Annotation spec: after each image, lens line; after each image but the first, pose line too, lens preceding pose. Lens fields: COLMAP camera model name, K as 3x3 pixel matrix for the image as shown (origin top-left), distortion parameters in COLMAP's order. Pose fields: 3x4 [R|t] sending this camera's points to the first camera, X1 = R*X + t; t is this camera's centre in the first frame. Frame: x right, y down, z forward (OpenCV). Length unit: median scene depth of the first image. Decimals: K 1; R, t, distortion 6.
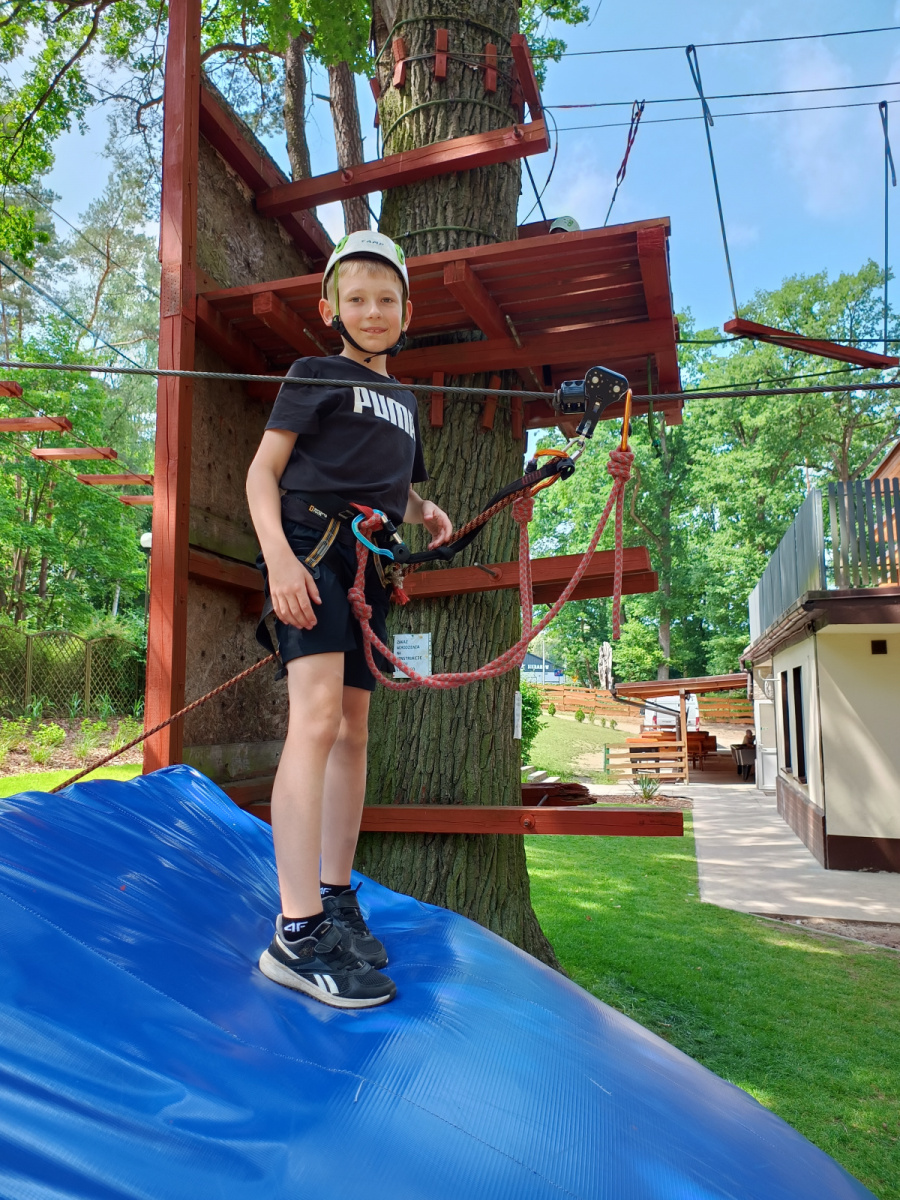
lens RADIAL K [[897.9, 0, 450.0], [0, 897.9, 600.0], [0, 0, 1]] dist [0.064486, -0.121757]
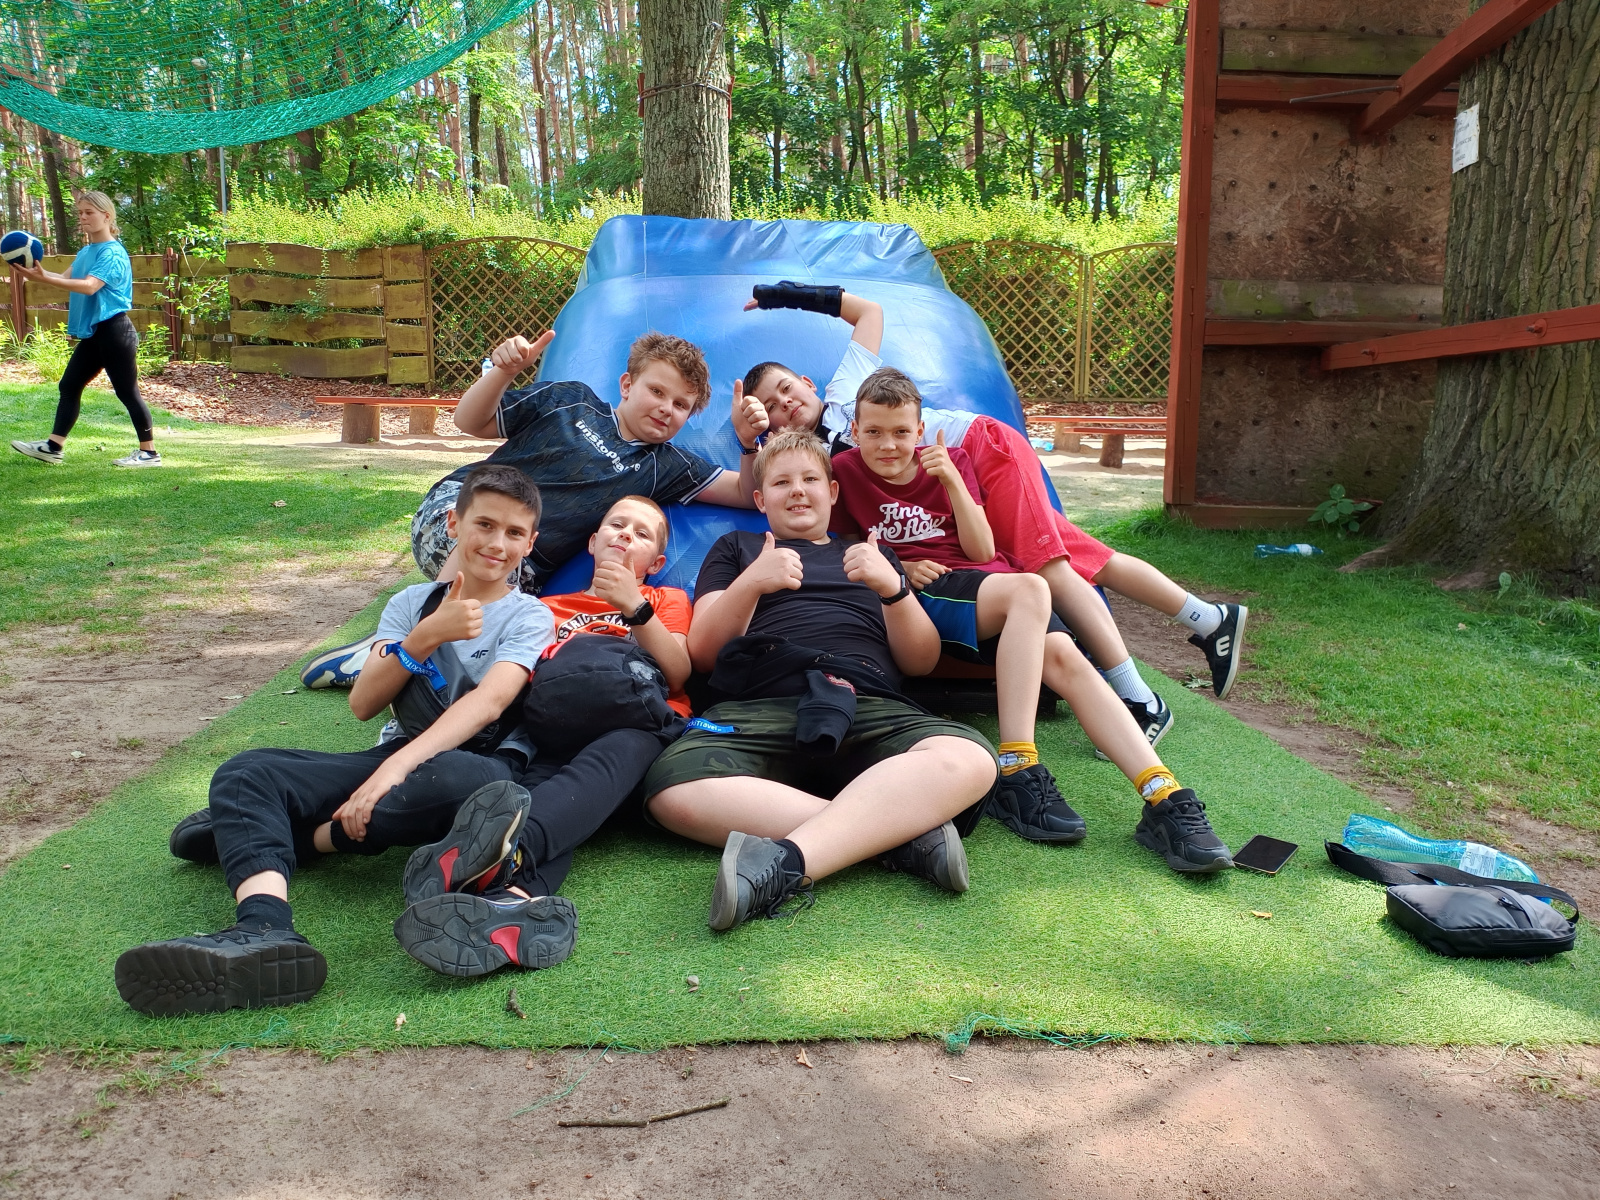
lens RADIAL K [[1196.1, 0, 800.0], [0, 1196.1, 600.0], [0, 0, 1]] dist [0.045912, -0.084777]
pose [[0.290451, 0.123505, -0.948886, 0.351008], [0.095055, 0.983007, 0.157042, 0.100357], [0.952157, -0.135810, 0.273776, 0.042031]]
